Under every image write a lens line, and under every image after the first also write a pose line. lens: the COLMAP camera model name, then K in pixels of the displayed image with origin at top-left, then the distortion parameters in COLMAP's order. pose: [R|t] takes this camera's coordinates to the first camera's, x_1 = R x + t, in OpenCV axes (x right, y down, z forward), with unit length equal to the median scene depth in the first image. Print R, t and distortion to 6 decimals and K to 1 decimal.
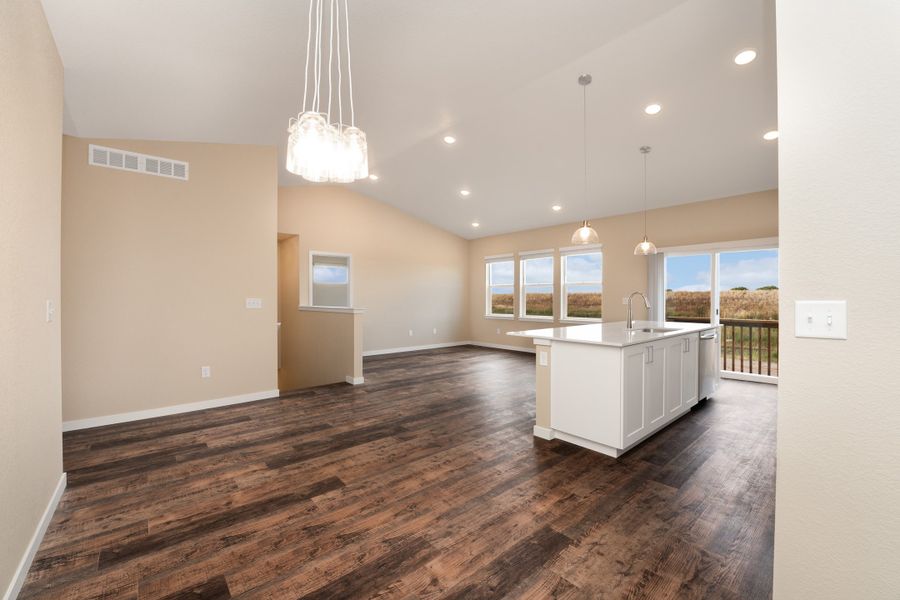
lens RADIAL K [[364.2, 0, 450.0], [0, 364.2, 300.0], [0, 0, 1]] dist [-0.020969, -0.000124]
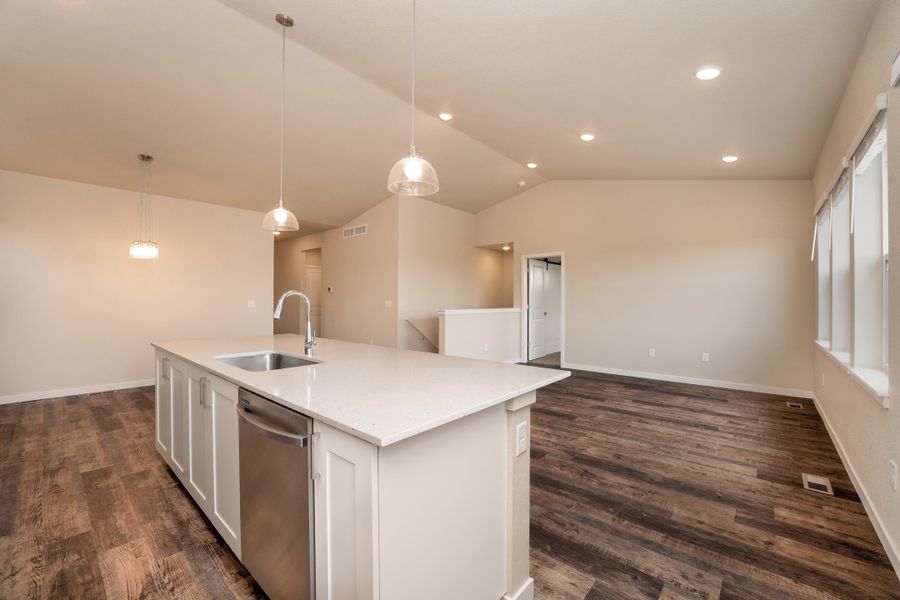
lens RADIAL K [[364.2, 0, 450.0], [0, 364.2, 300.0], [0, 0, 1]] dist [-0.020969, -0.000124]
pose [[0.133531, -0.005698, -0.991028, 1.753436], [-0.008812, 0.999937, -0.006936, 0.006747], [0.991006, 0.009659, 0.133472, 1.862275]]
